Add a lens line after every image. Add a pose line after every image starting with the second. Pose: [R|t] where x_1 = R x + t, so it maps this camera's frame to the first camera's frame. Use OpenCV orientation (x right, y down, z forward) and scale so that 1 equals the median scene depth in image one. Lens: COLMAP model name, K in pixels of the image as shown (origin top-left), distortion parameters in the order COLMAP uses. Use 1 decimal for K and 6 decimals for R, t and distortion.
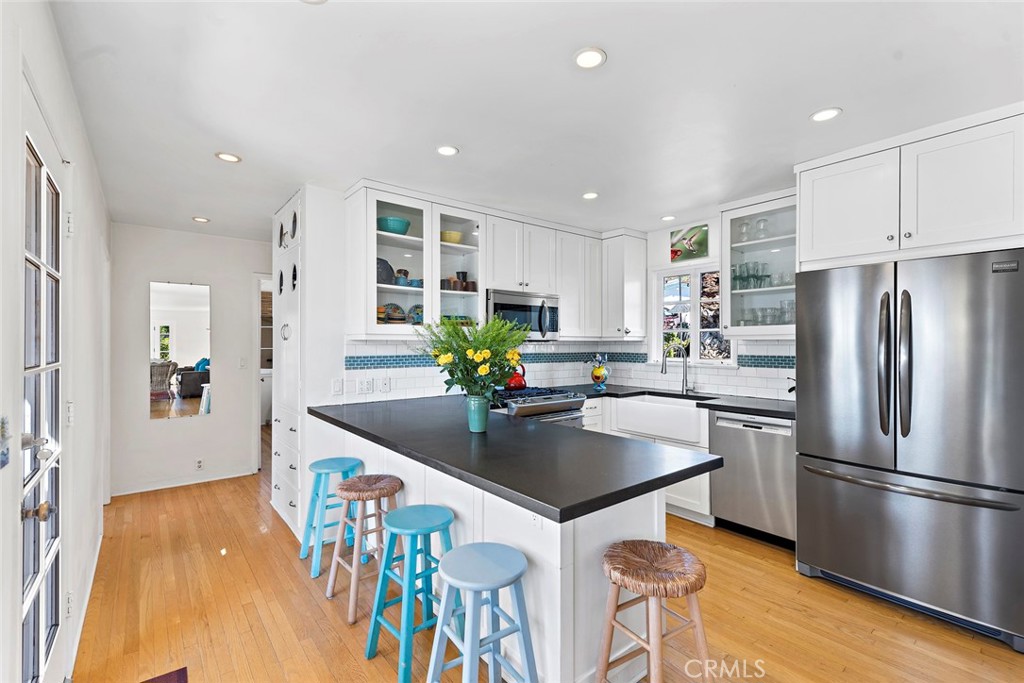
lens RADIAL K [[449.5, 0, 510.9], [0, 449.5, 342.3], [0, 0, 1]] dist [-0.000125, -0.000016]
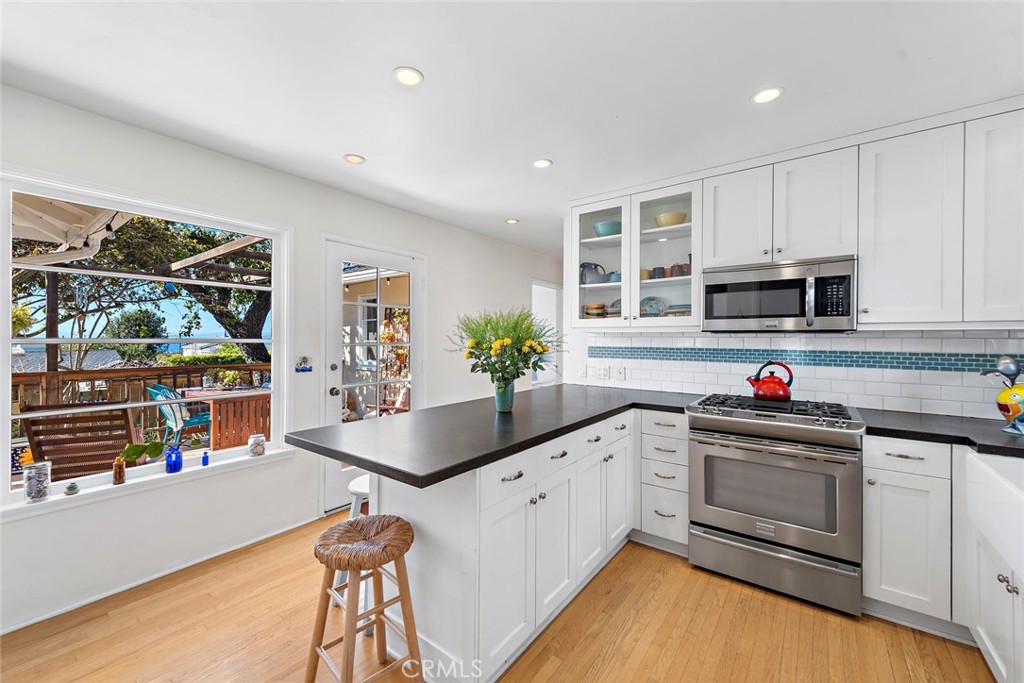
lens RADIAL K [[396.5, 0, 507.3], [0, 396.5, 340.9], [0, 0, 1]] dist [0.001727, 0.000031]
pose [[0.233909, 0.007455, -0.972230, 0.546094], [-0.001732, 0.999972, 0.007251, 0.007547], [0.972257, -0.000012, 0.233915, 0.459587]]
